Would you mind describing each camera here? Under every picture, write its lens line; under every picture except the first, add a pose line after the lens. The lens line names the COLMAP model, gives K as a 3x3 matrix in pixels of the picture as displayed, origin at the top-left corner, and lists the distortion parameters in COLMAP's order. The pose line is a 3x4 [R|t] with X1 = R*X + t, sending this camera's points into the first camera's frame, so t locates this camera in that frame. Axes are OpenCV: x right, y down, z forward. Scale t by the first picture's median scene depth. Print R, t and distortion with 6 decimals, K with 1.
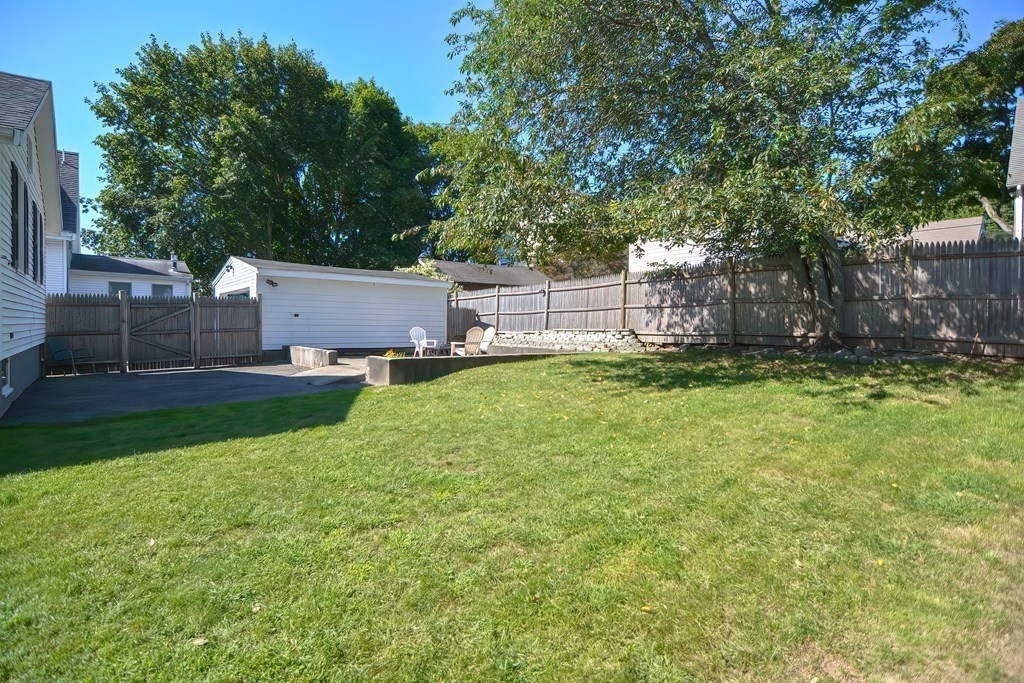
lens RADIAL K [[500.5, 0, 509.6], [0, 500.5, 337.8], [0, 0, 1]] dist [-0.013809, -0.005049]
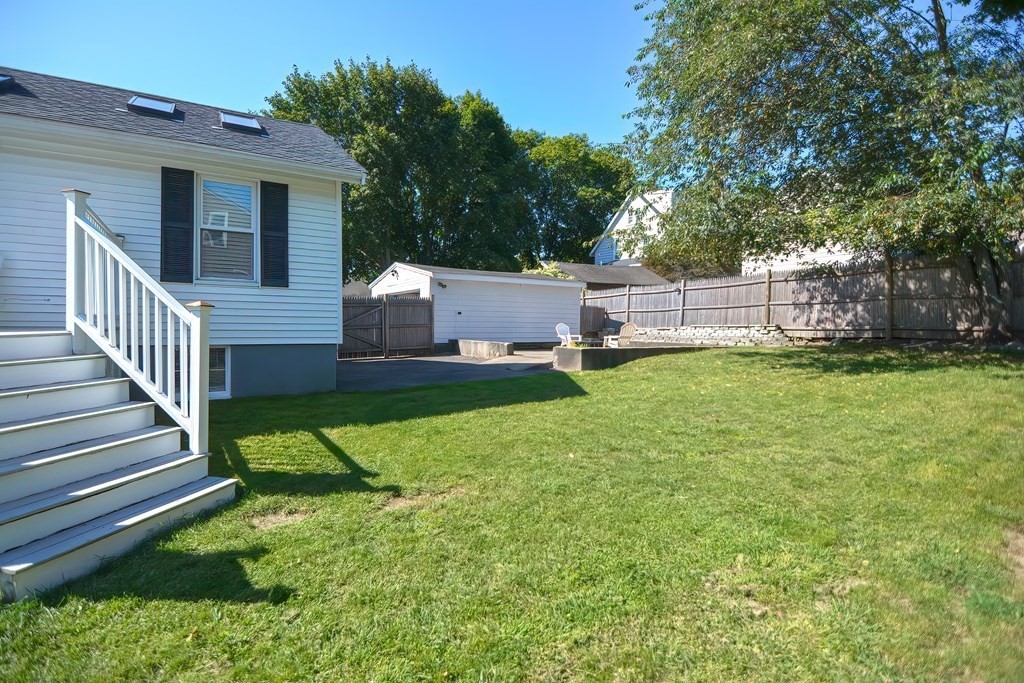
lens RADIAL K [[500.5, 0, 513.9], [0, 500.5, 339.6], [0, 0, 1]] dist [-0.013809, -0.005049]
pose [[0.989982, 0.003599, -0.141150, -0.161319], [-0.003152, 0.999989, 0.003389, 0.012579], [0.141161, -0.002911, 0.989982, -0.128423]]
